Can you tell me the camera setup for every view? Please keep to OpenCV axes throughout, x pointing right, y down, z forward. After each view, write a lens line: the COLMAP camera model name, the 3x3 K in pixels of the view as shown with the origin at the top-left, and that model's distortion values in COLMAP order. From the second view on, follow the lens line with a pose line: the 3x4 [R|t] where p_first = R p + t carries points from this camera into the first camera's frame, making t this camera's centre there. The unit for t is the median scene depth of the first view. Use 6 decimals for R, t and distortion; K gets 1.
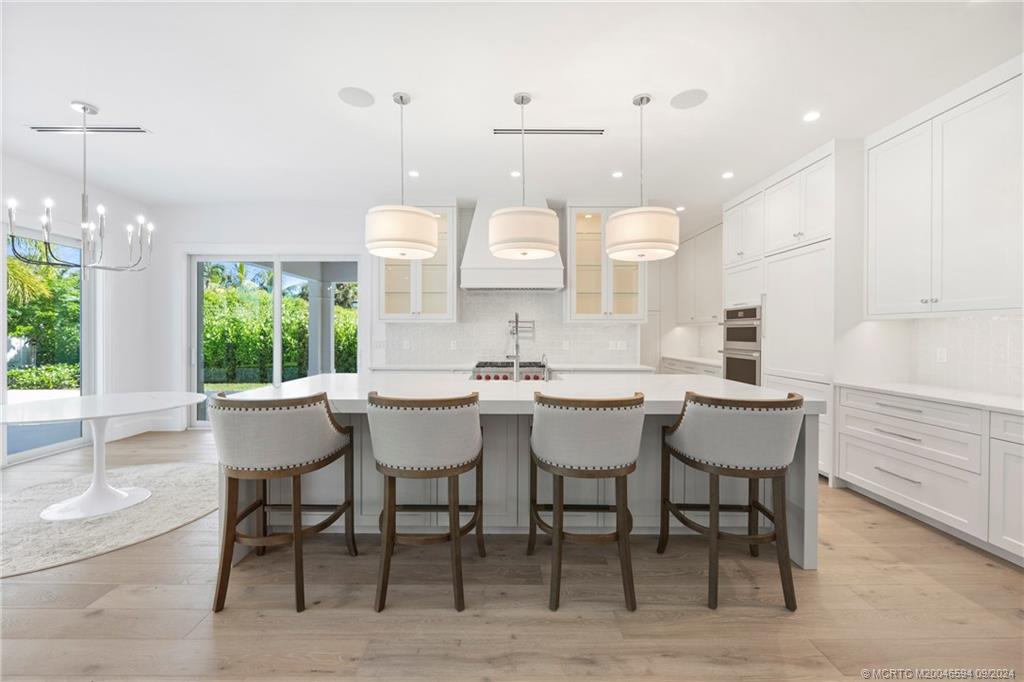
lens RADIAL K [[414.2, 0, 510.5], [0, 414.2, 335.9], [0, 0, 1]] dist [0.002840, -0.000371]
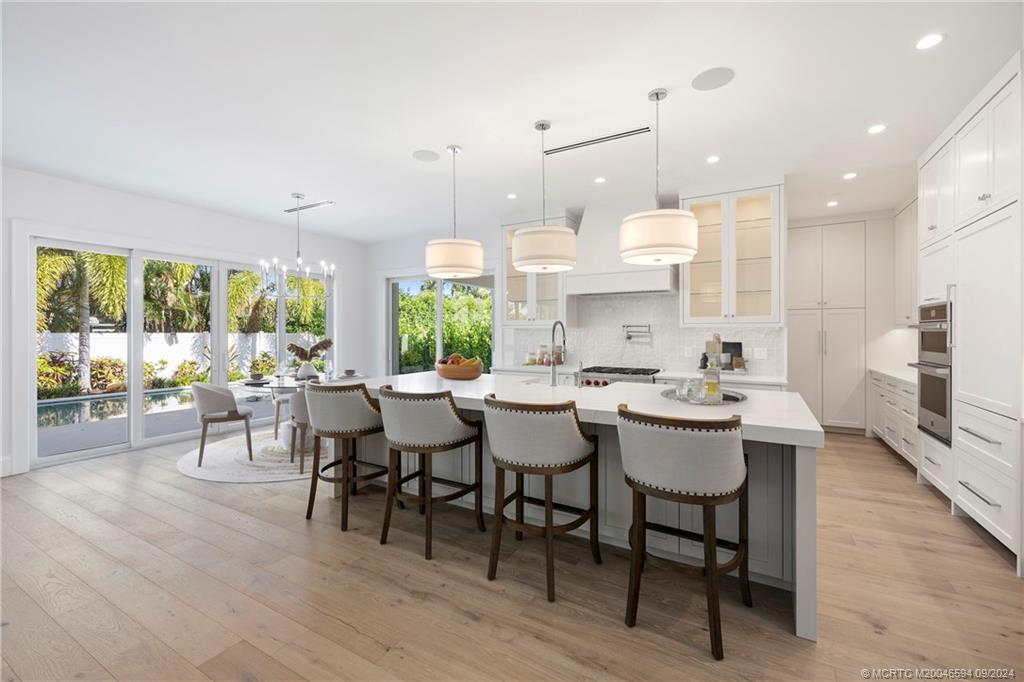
lens RADIAL K [[446.9, 0, 512.7], [0, 446.9, 331.7], [0, 0, 1]] dist [0.008060, -0.000273]
pose [[0.857665, -0.002153, -0.514205, 0.405251], [-0.003795, 0.999938, -0.010516, -0.012913], [0.514195, 0.010971, 0.857603, -0.028952]]
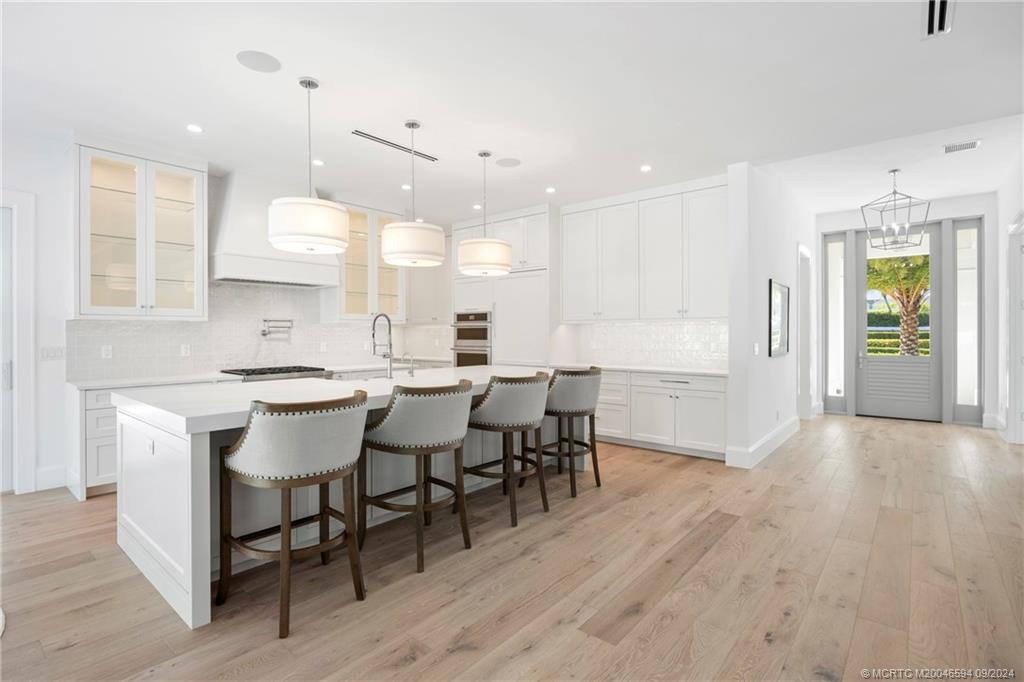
lens RADIAL K [[491.8, 0, 513.8], [0, 491.8, 338.2], [0, 0, 1]] dist [-0.004864, -0.000316]
pose [[0.642055, -0.012516, 0.766556, -0.593173], [0.011976, 0.999908, 0.006296, 0.001970], [-0.766565, 0.005138, 0.642146, -0.042666]]
